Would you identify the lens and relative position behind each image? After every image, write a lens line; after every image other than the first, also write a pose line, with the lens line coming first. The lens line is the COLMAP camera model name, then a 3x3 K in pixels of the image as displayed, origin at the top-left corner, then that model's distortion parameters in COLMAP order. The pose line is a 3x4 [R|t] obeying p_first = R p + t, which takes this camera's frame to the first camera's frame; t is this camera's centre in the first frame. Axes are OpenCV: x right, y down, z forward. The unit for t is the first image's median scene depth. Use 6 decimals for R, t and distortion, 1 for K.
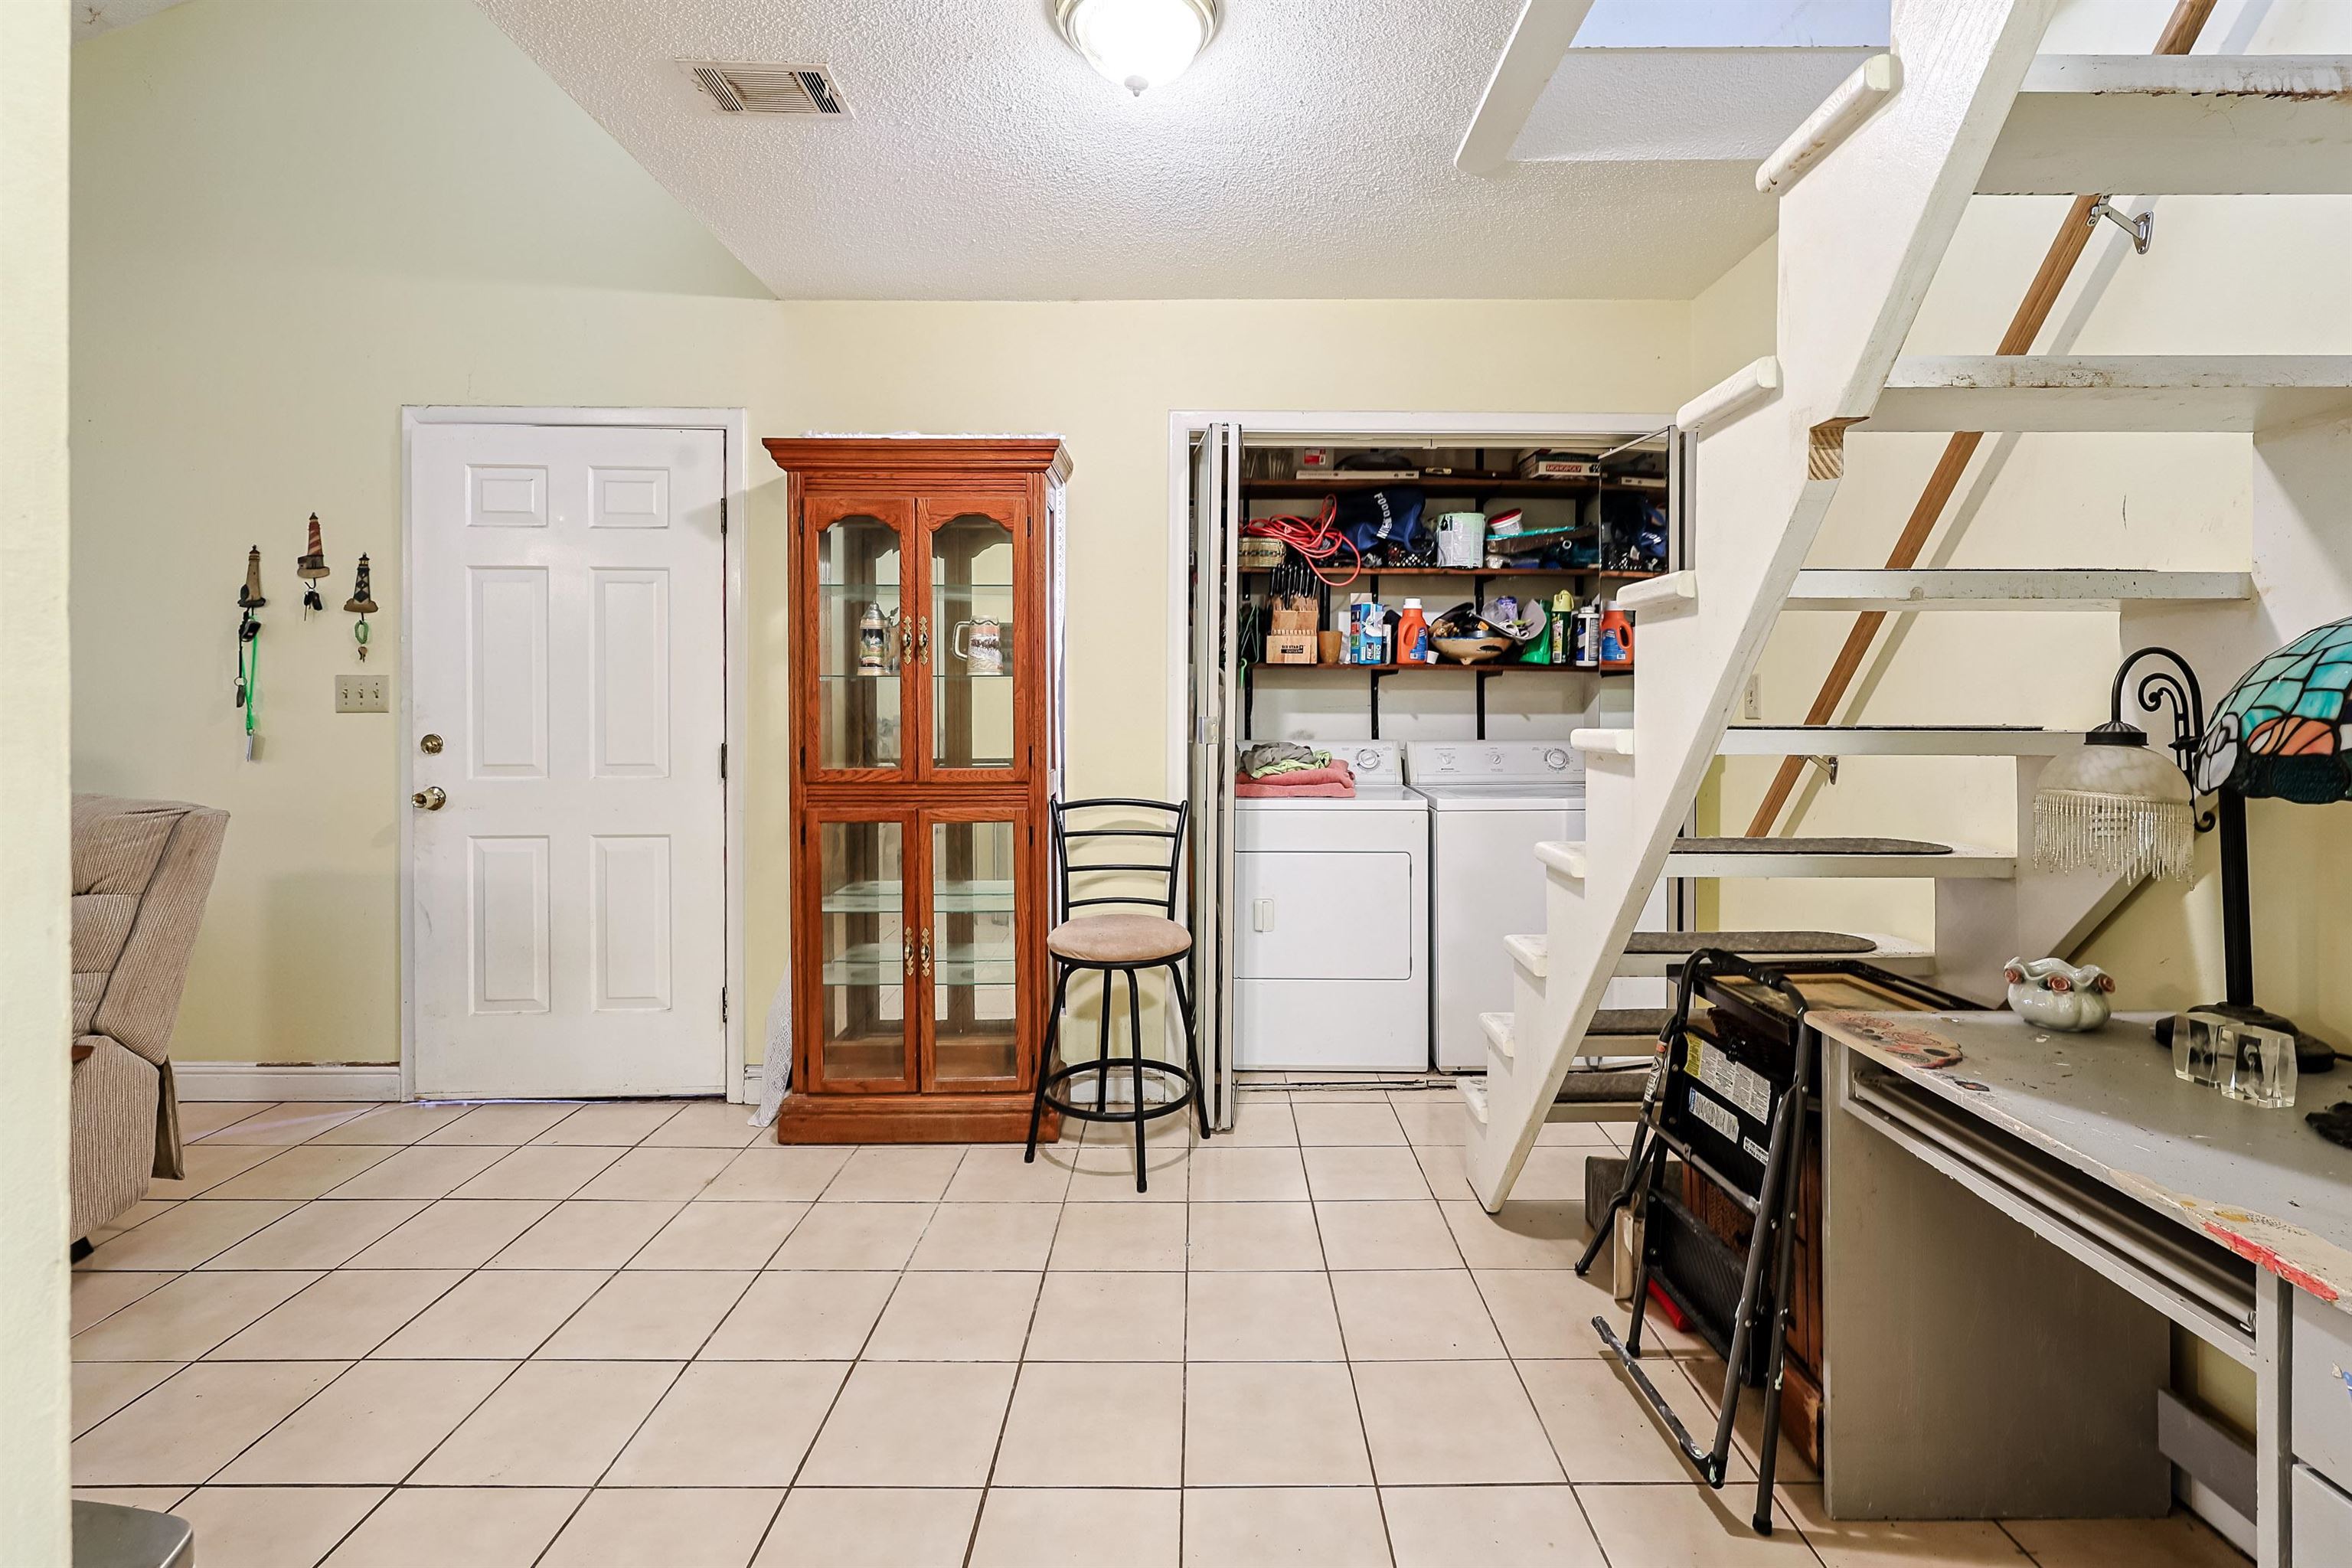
lens RADIAL K [[1023.1, 0, 1203.1], [0, 1023.1, 704.6], [0, 0, 1]] dist [-0.006211, 0.000947]
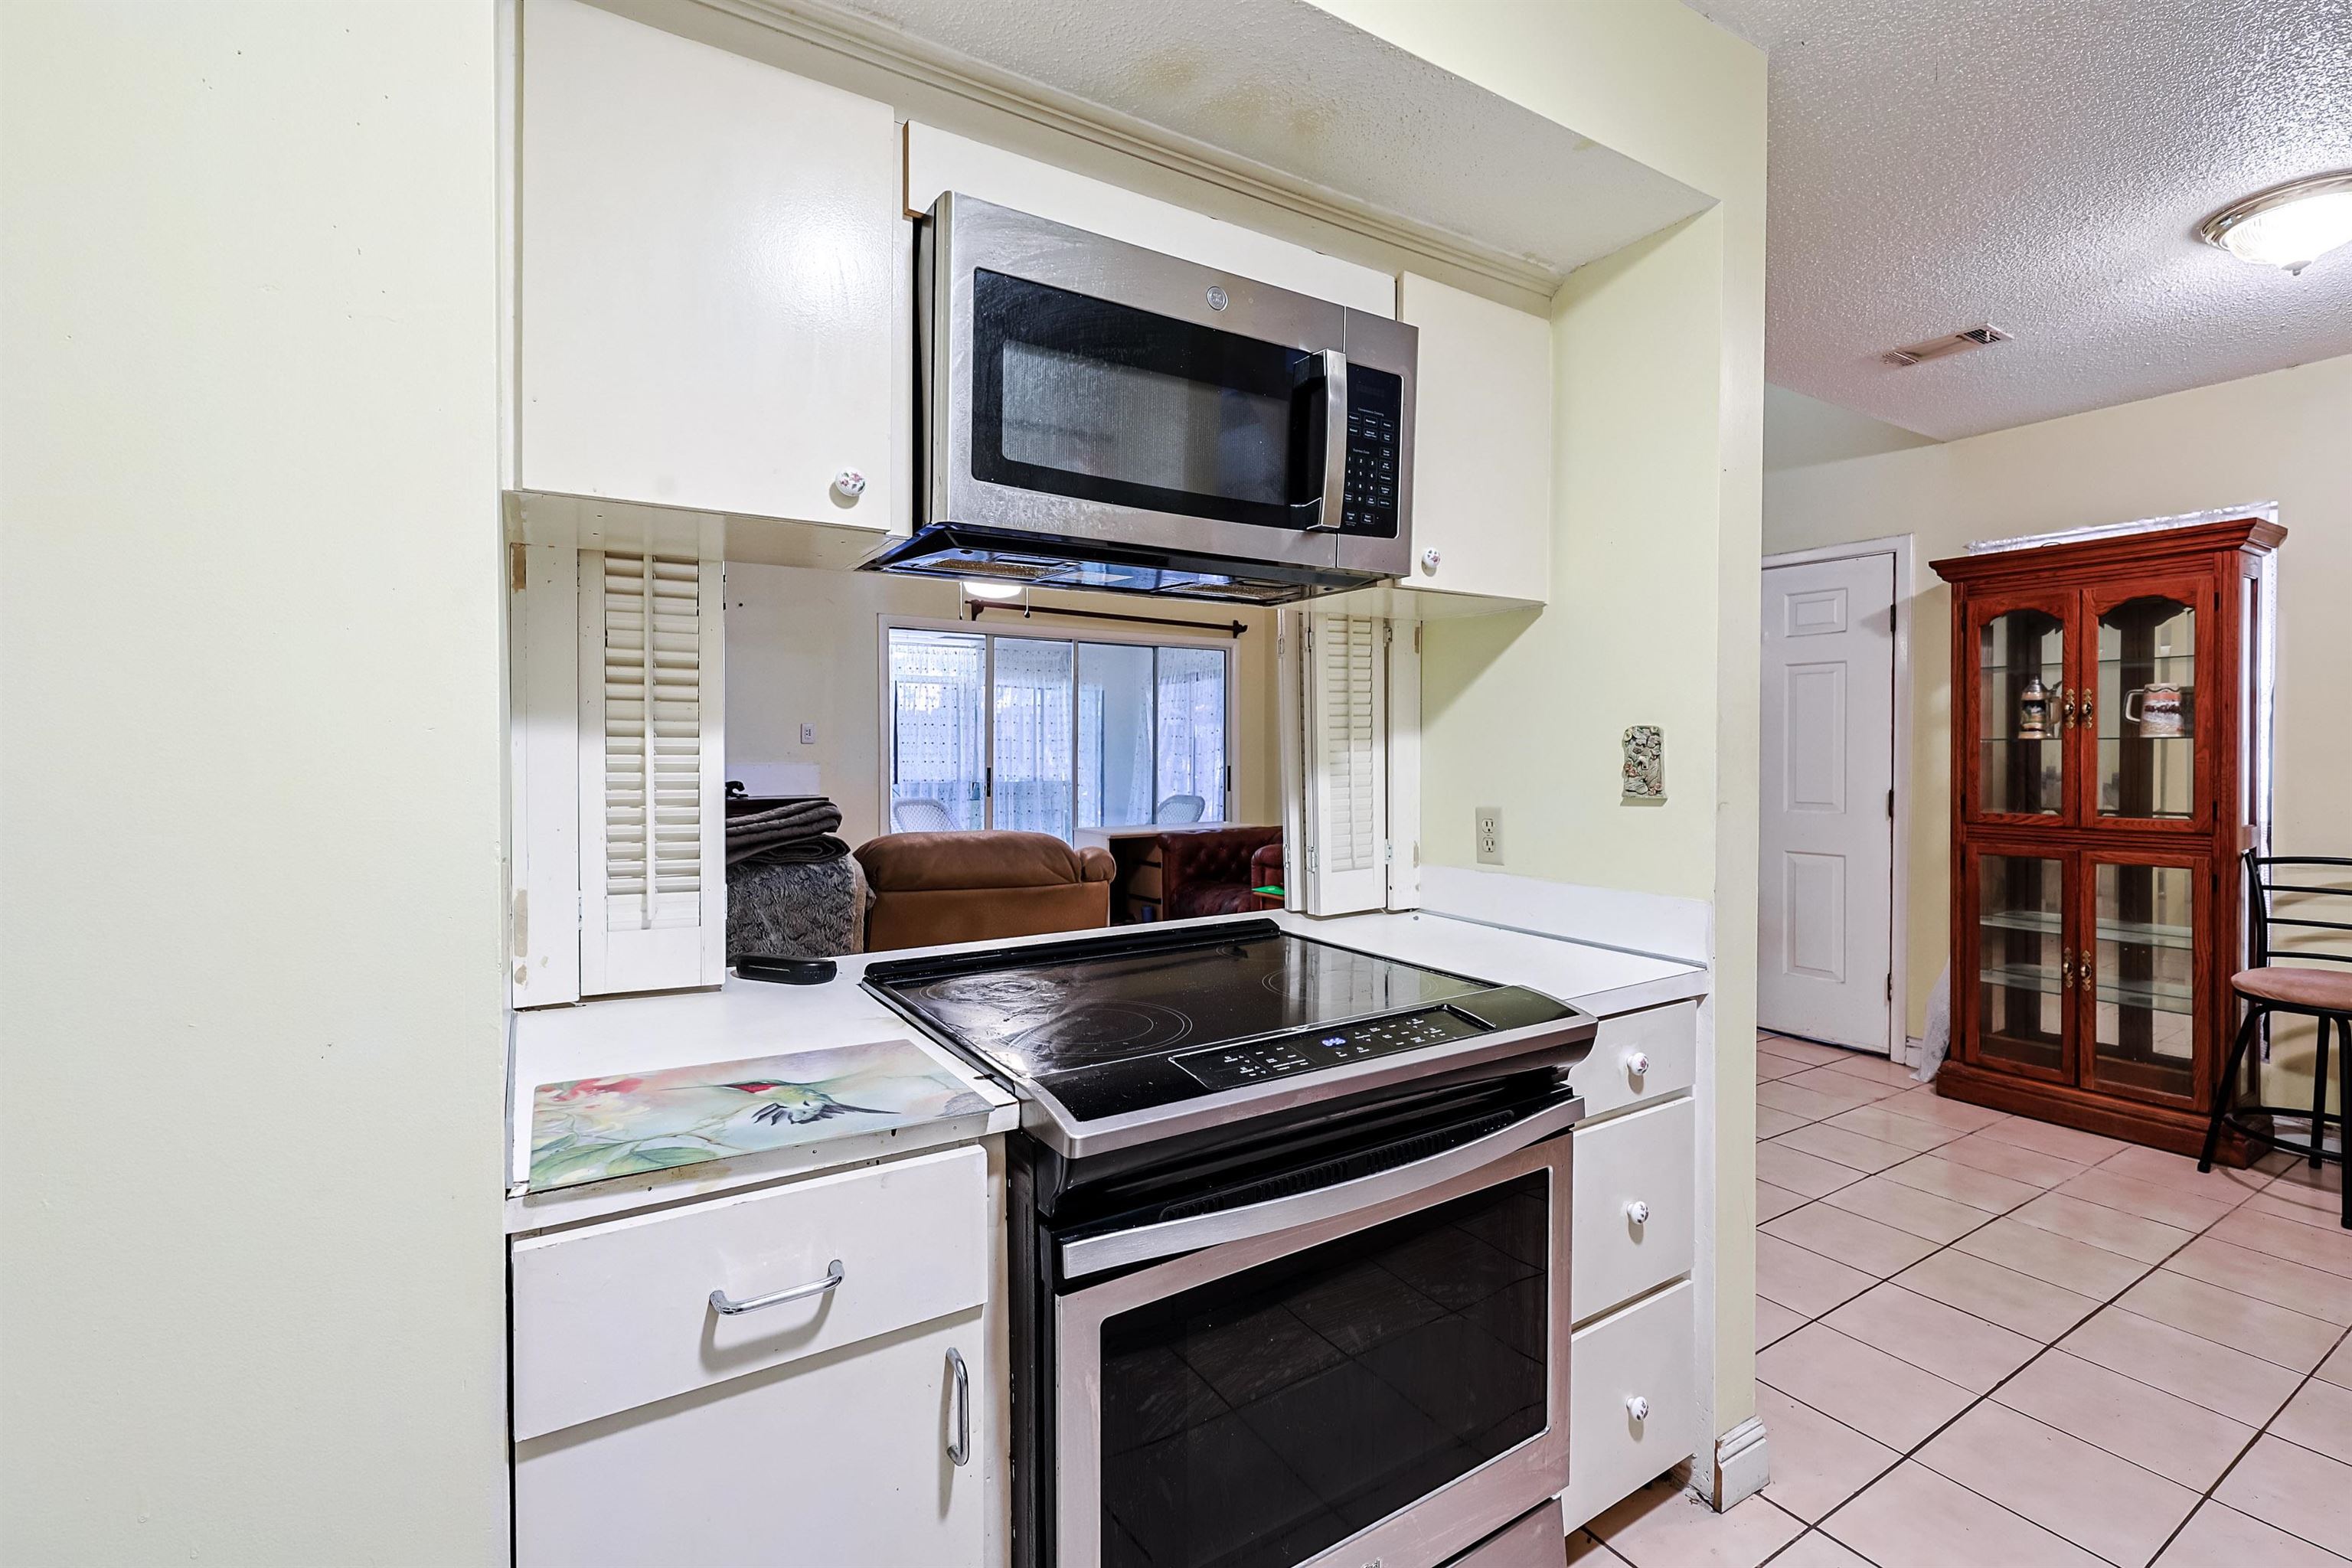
lens RADIAL K [[1023.1, 0, 1096.3], [0, 1023.1, 774.1], [0, 0, 1]] dist [-0.006211, 0.000947]
pose [[0.471028, 0.016297, -0.881968, 0.221442], [0.004776, 0.999768, 0.021025, -0.016689], [0.882106, -0.014116, 0.470840, -0.557673]]
